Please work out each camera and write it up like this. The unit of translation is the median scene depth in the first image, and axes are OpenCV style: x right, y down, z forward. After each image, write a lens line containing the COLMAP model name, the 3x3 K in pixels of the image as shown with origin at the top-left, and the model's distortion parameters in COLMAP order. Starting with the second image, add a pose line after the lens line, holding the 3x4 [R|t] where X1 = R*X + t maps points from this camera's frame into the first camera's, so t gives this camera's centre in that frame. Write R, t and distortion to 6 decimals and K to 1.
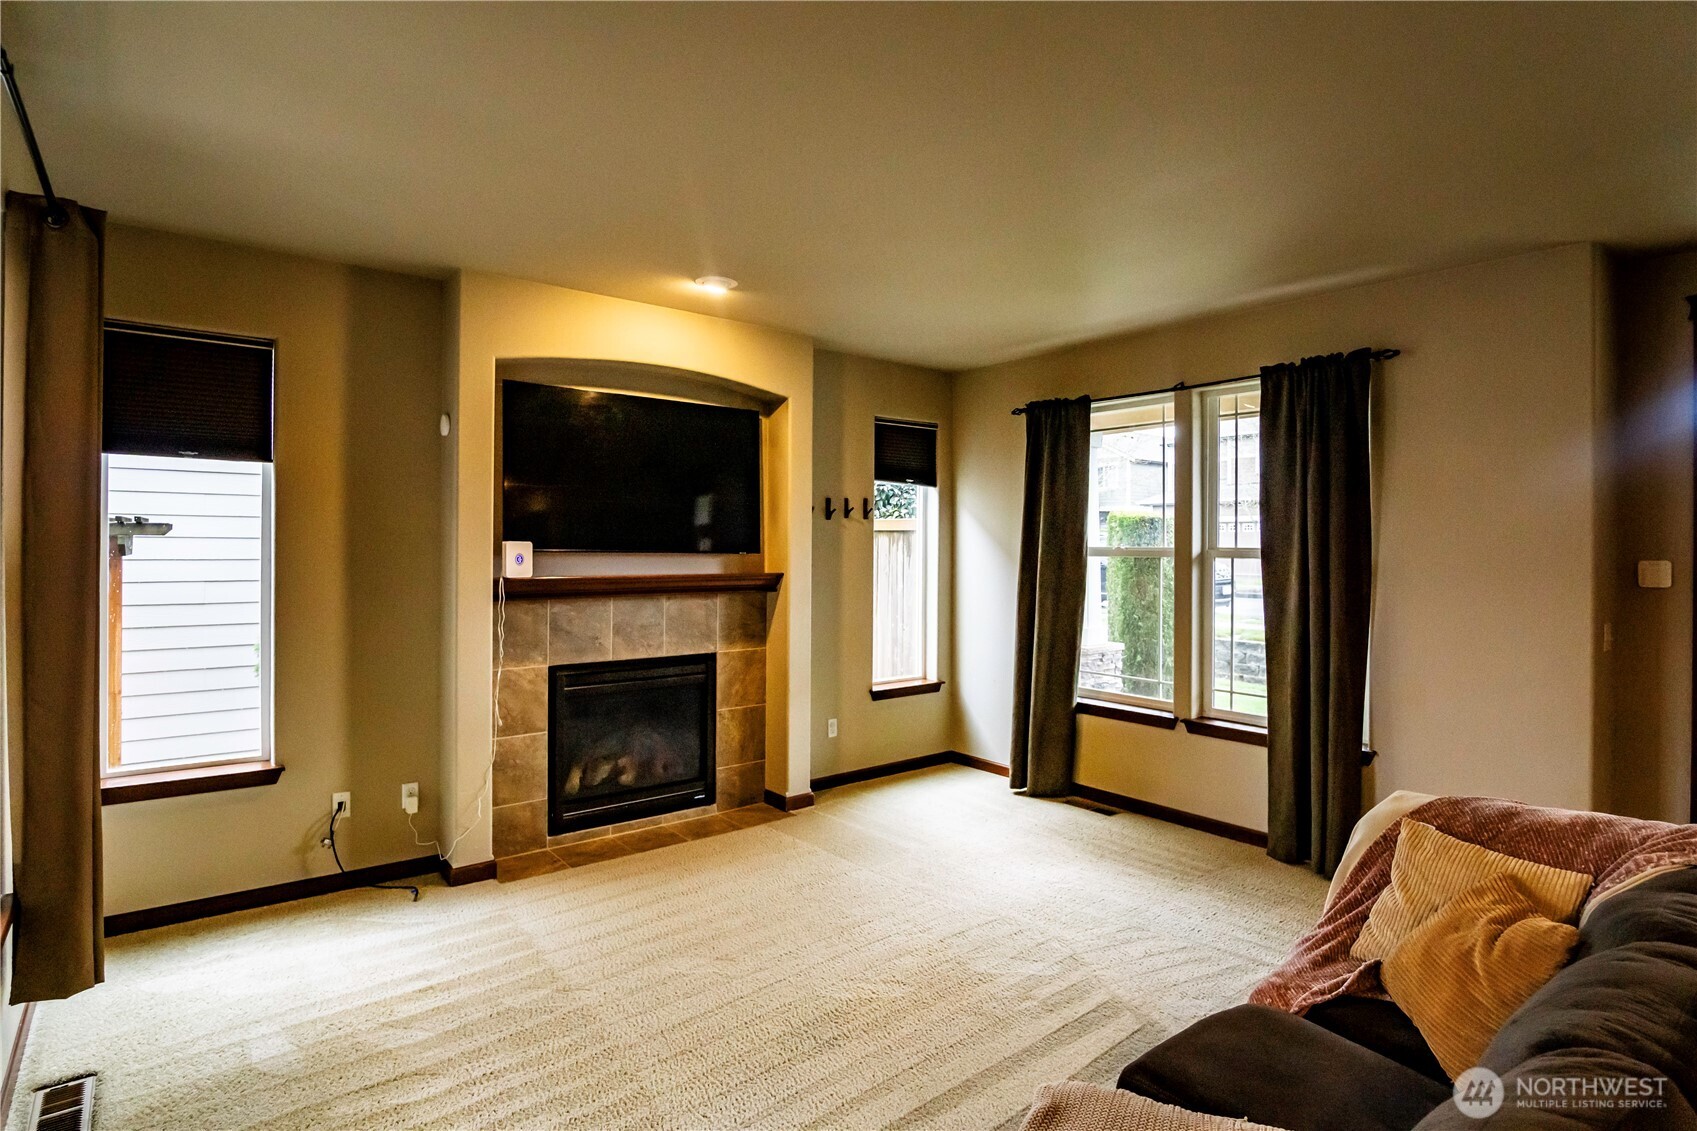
lens RADIAL K [[870.7, 0, 847.2], [0, 870.7, 552.1], [0, 0, 1]] dist [-0.002833, -0.001524]
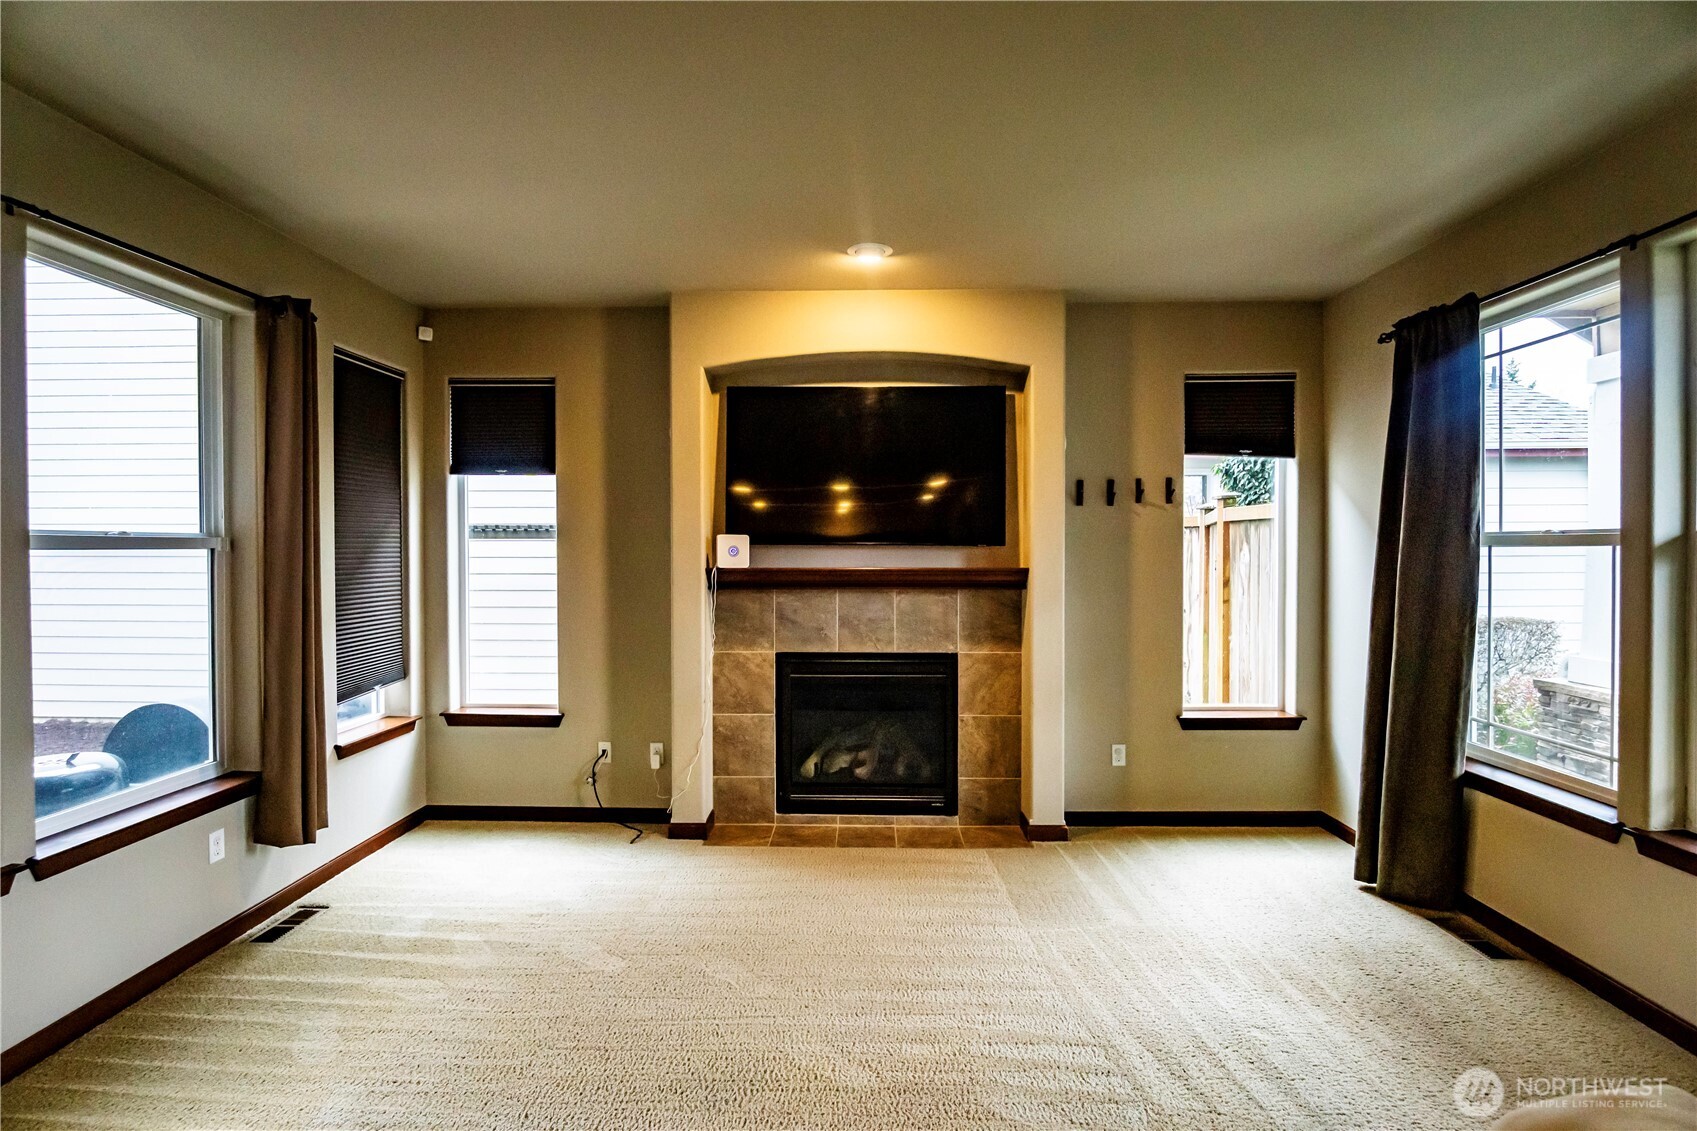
lens RADIAL K [[839.3, 0, 848.5], [0, 839.3, 565.5], [0, 0, 1]] dist [0.002732, -0.000635]
pose [[0.768973, 0.006552, -0.639248, 0.337951], [0.000888, 0.999936, 0.011318, 0.012253], [0.639281, -0.009271, 0.768918, 0.245503]]
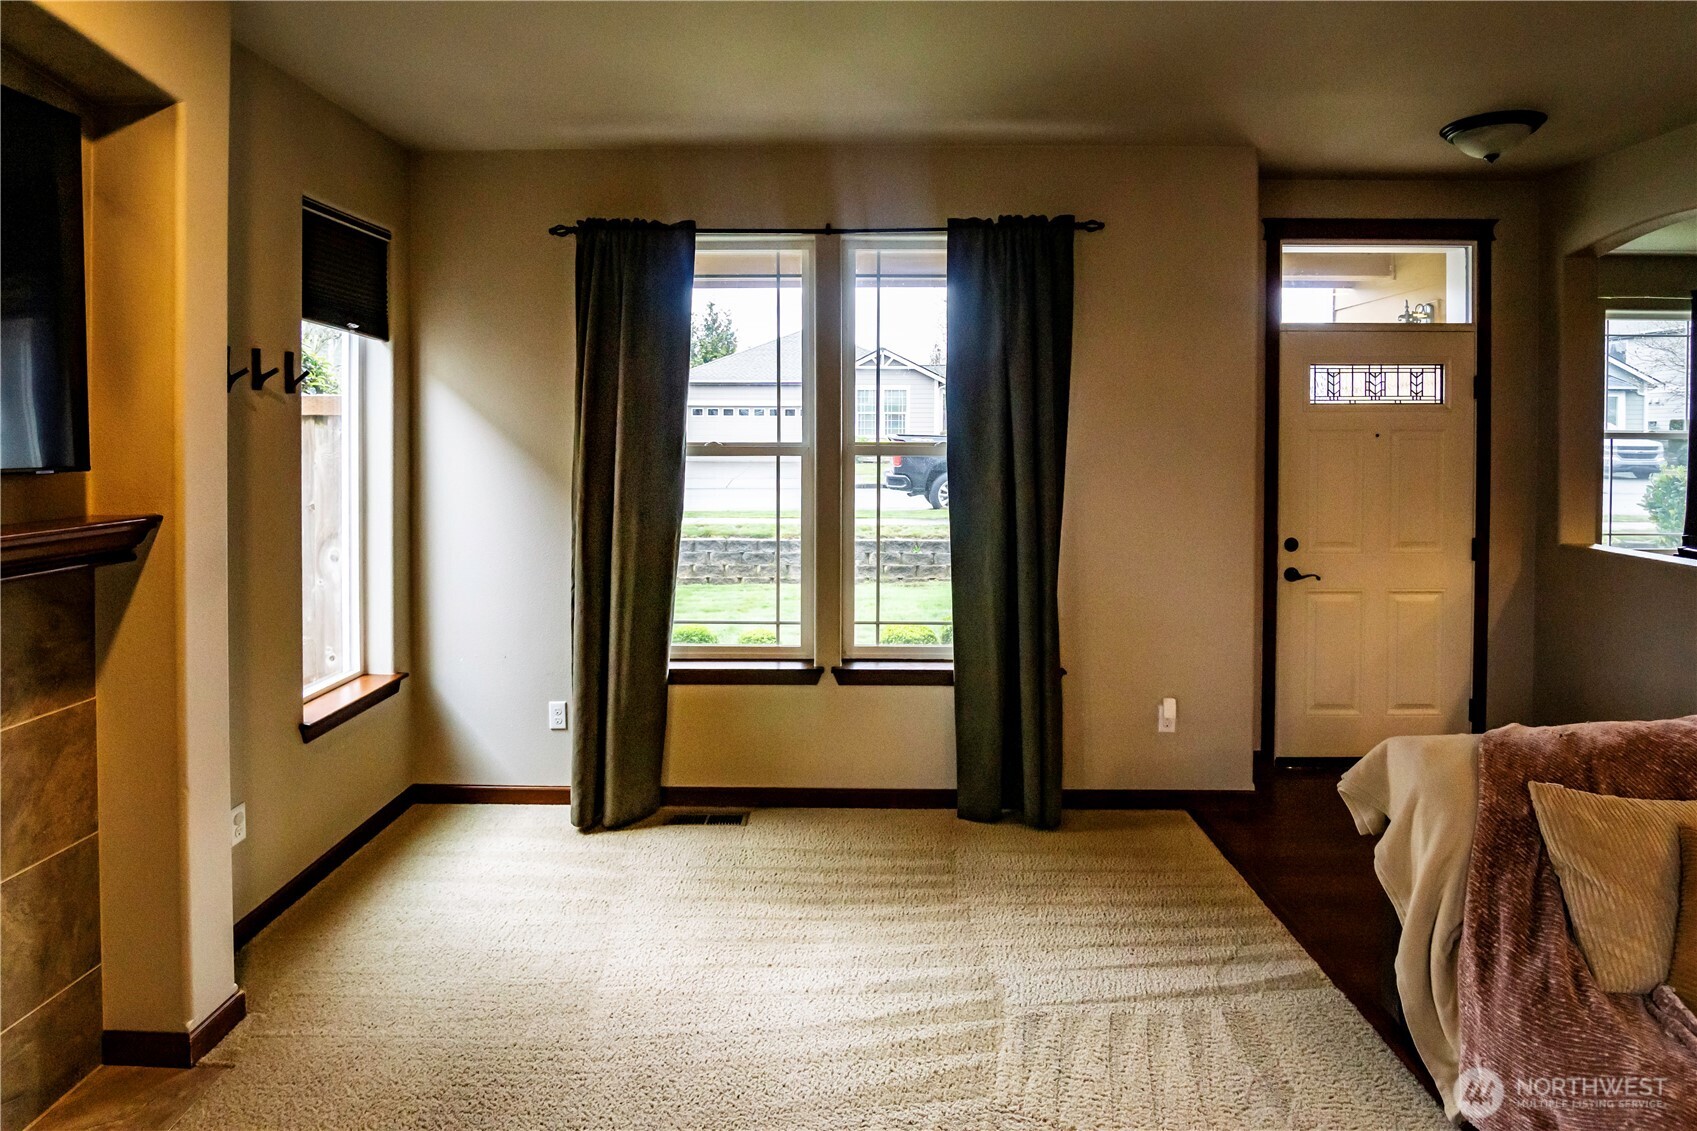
lens RADIAL K [[898.3, 0, 852.5], [0, 898.3, 451.8], [0, 0, 1]] dist [-0.004094, -0.001127]
pose [[0.636495, -0.021262, 0.770988, -0.202013], [0.010869, 0.999768, 0.018599, -0.011848], [-0.771204, -0.003458, 0.636578, 0.479784]]
